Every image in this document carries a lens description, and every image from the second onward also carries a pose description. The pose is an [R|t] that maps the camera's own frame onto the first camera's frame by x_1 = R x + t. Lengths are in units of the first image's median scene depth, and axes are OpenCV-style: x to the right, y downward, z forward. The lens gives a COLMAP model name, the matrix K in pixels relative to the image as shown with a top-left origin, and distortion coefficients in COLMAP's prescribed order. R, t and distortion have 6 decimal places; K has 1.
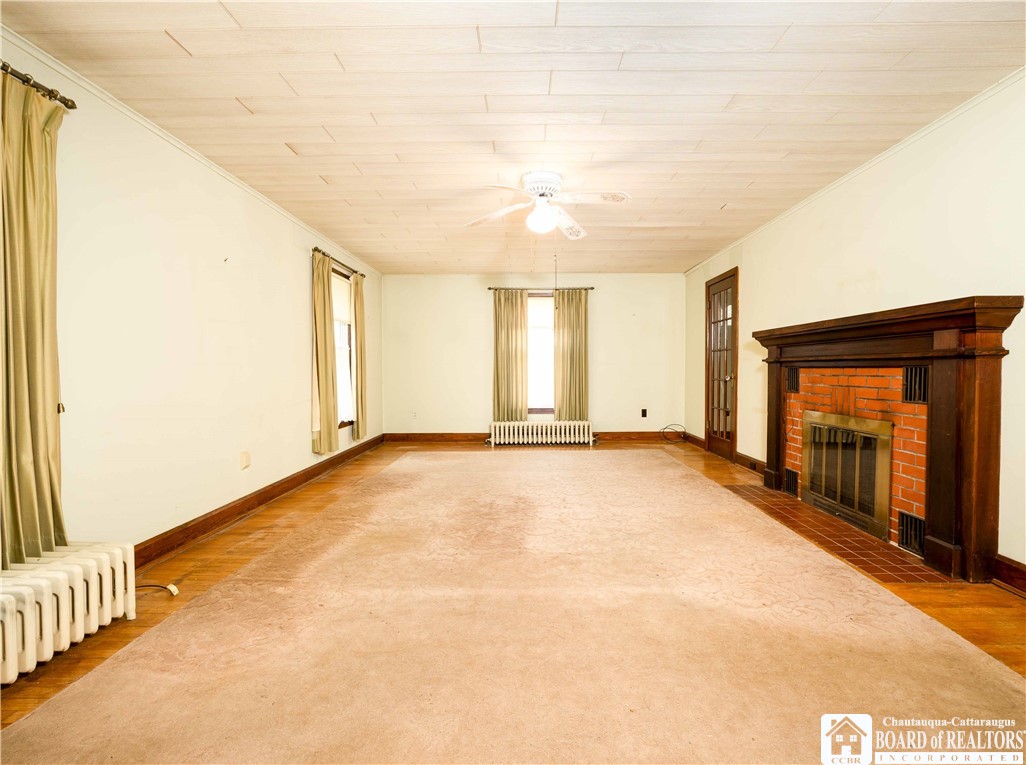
lens RADIAL K [[510.2, 0, 517.6], [0, 510.2, 409.8], [0, 0, 1]] dist [0.000253, 0.000227]
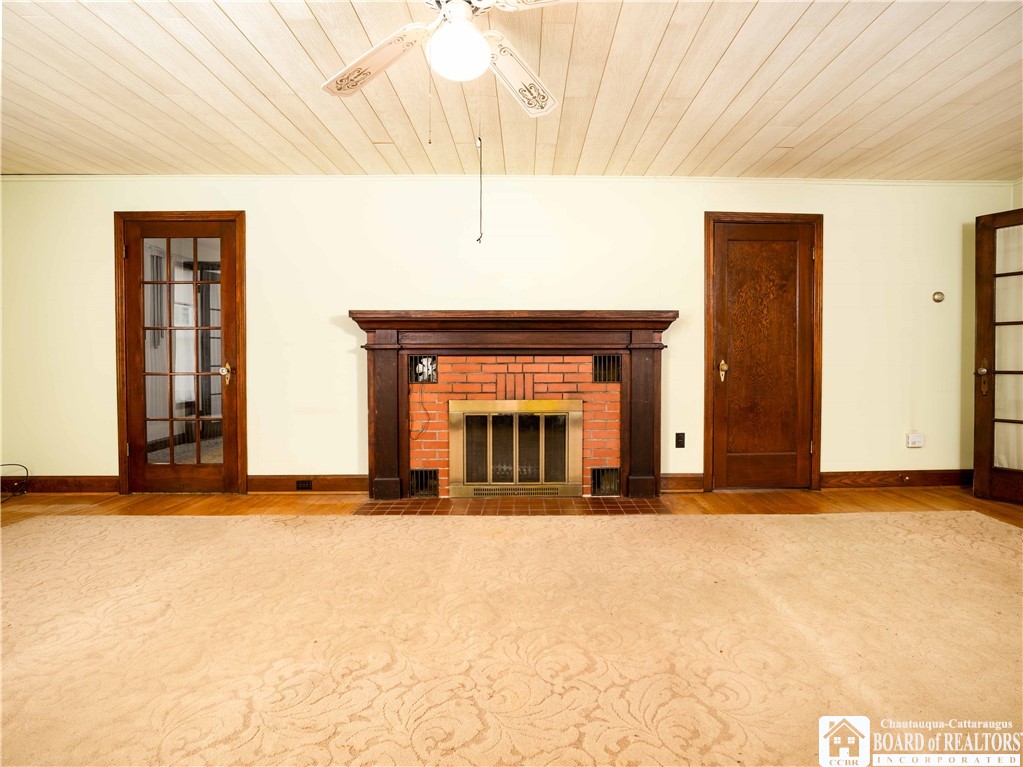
lens RADIAL K [[510.2, 0, 512.5], [0, 510.2, 382.5], [0, 0, 1]] dist [-0.049645, 0.022476]
pose [[-0.026373, -0.046911, 0.998551, -0.438045], [0.082332, 0.995403, 0.048937, -0.081137], [-0.996256, 0.083504, -0.022390, 1.054572]]
